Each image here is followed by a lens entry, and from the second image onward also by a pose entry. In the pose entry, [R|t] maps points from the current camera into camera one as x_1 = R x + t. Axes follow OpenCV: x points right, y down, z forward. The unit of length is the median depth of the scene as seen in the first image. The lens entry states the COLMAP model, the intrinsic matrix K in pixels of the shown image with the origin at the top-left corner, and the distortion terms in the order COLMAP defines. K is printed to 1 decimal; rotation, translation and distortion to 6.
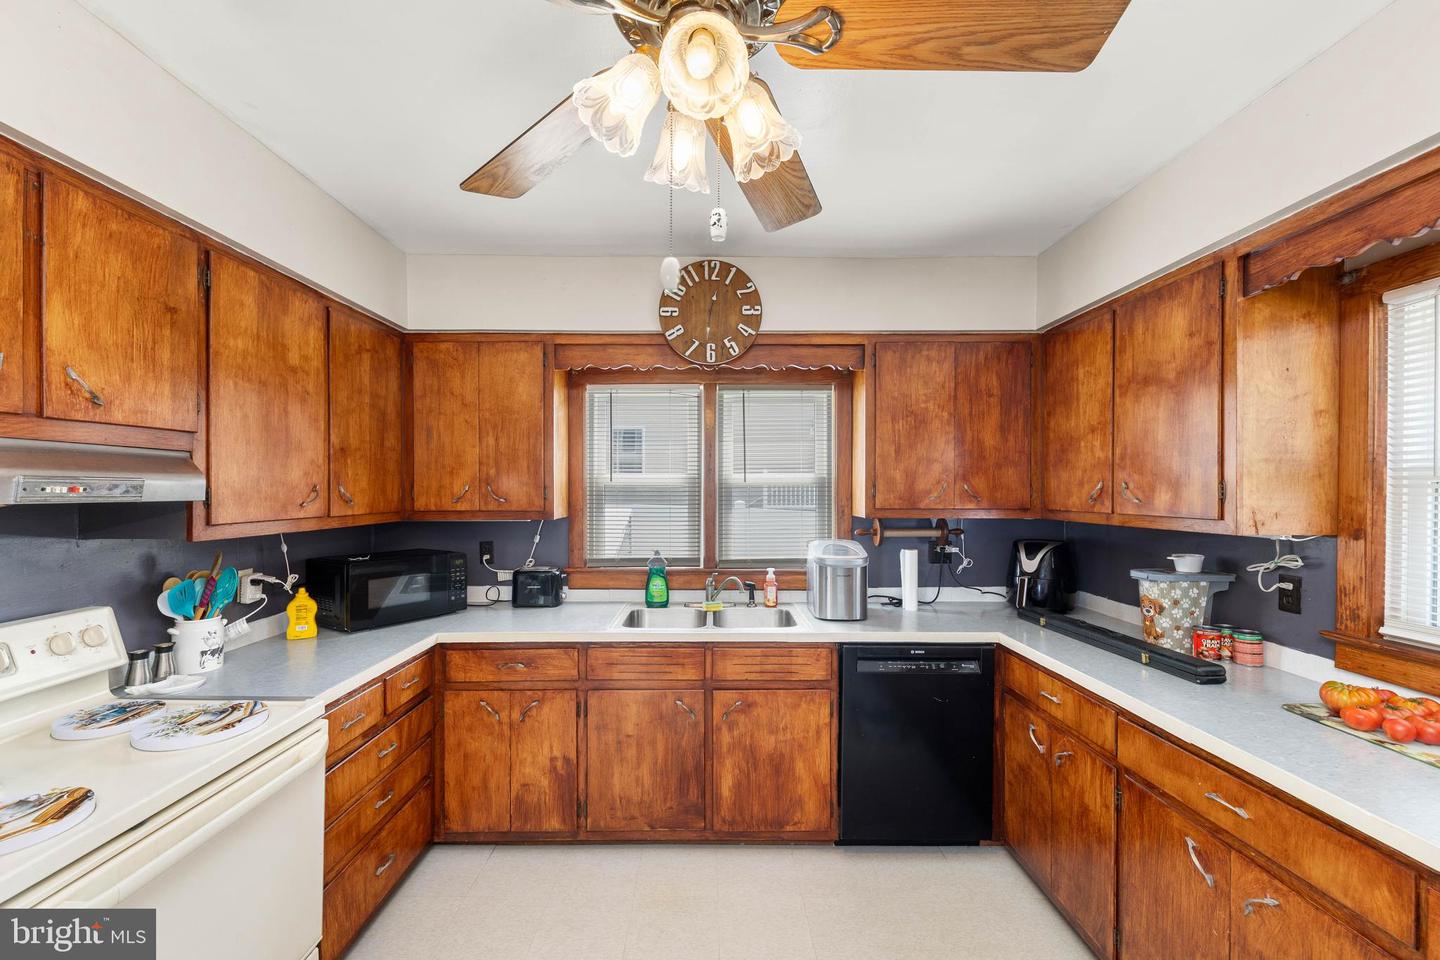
lens RADIAL K [[587.7, 0, 706.6], [0, 587.7, 489.6], [0, 0, 1]] dist [0.001124, -0.002935]
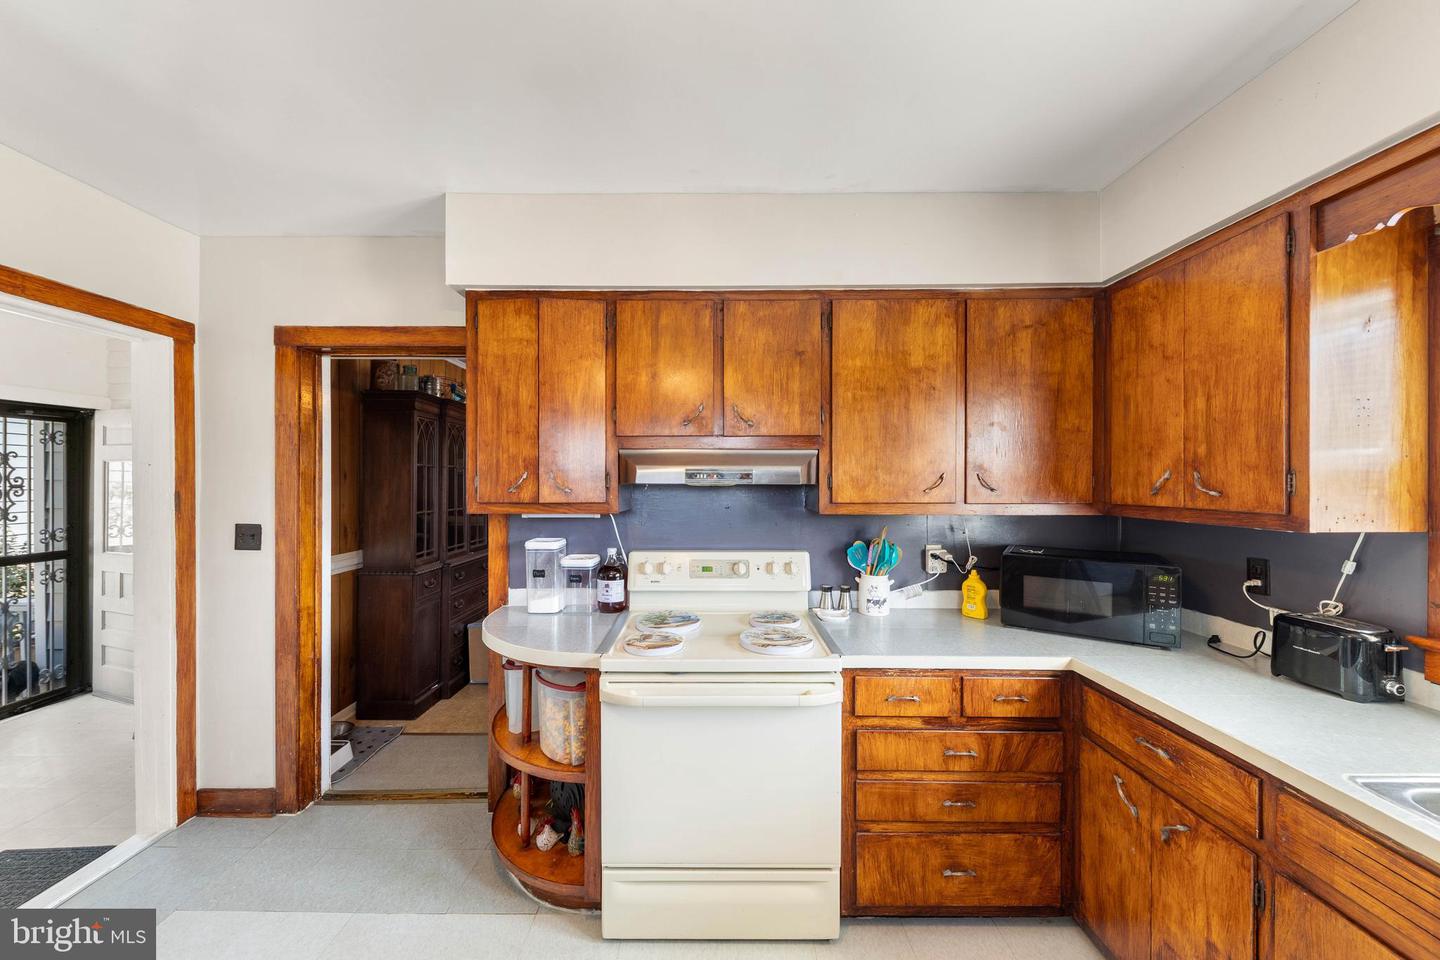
lens RADIAL K [[524.8, 0, 713.5], [0, 524.8, 479.9], [0, 0, 1]] dist [0.005100, -0.000509]
pose [[-0.005458, -0.000054, -0.999985, 0.256579], [-0.003263, 0.999995, -0.000037, 0.005616], [0.999980, 0.003263, -0.005458, 0.518448]]
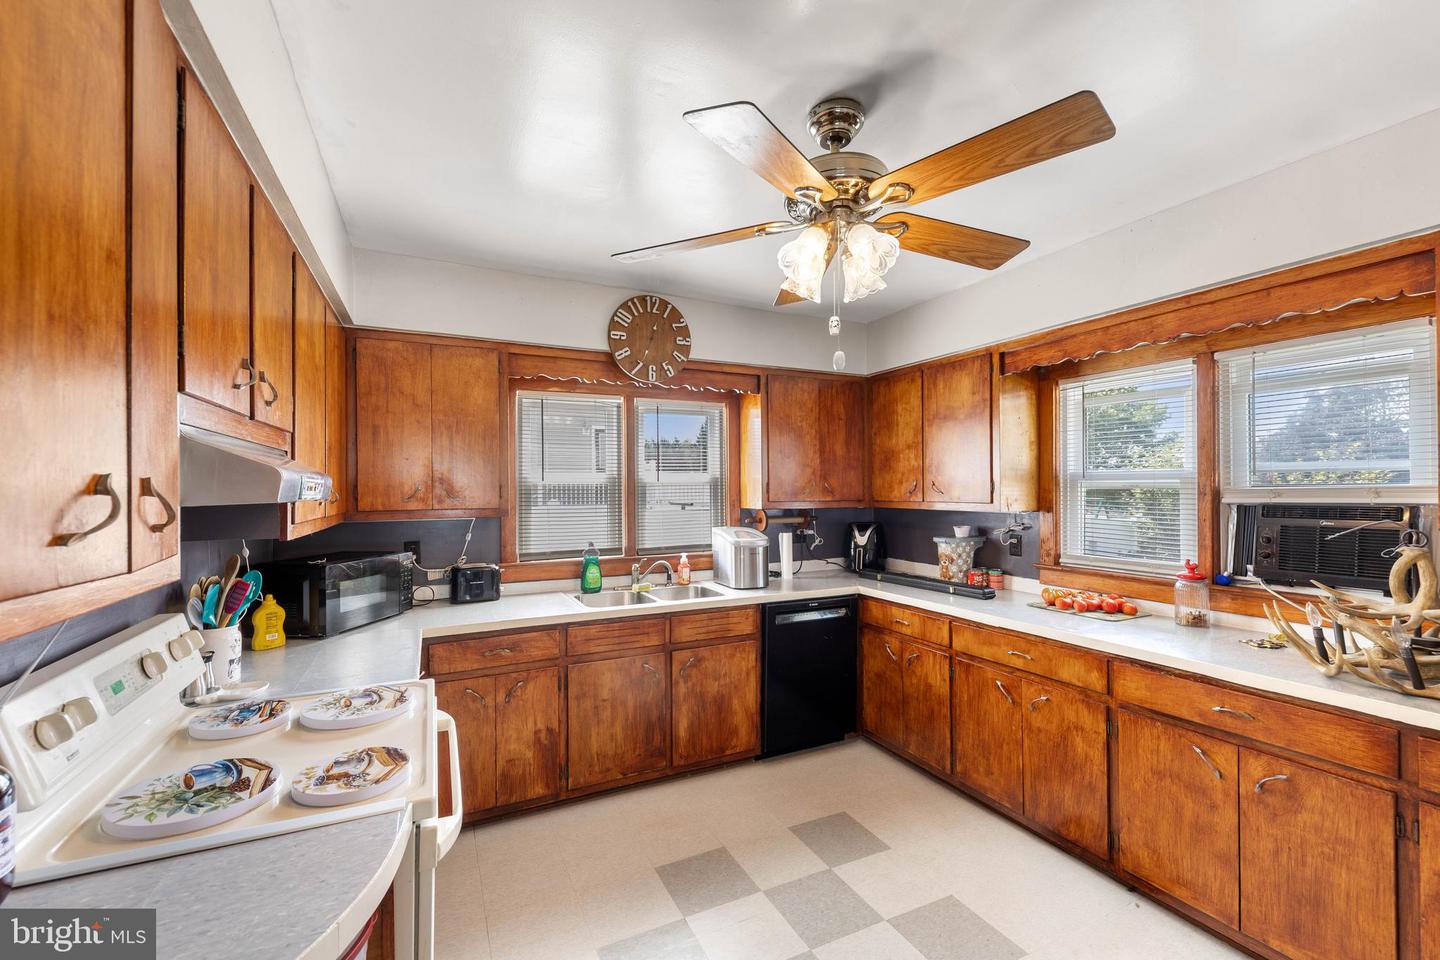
lens RADIAL K [[587.7, 0, 722.5], [0, 587.7, 484.4], [0, 0, 1]] dist [0.001124, -0.002935]
pose [[0.900365, -0.002285, 0.435130, -0.427083], [0.006582, 0.999943, -0.008369, 0.004683], [-0.435086, 0.010400, 0.900329, -0.151301]]
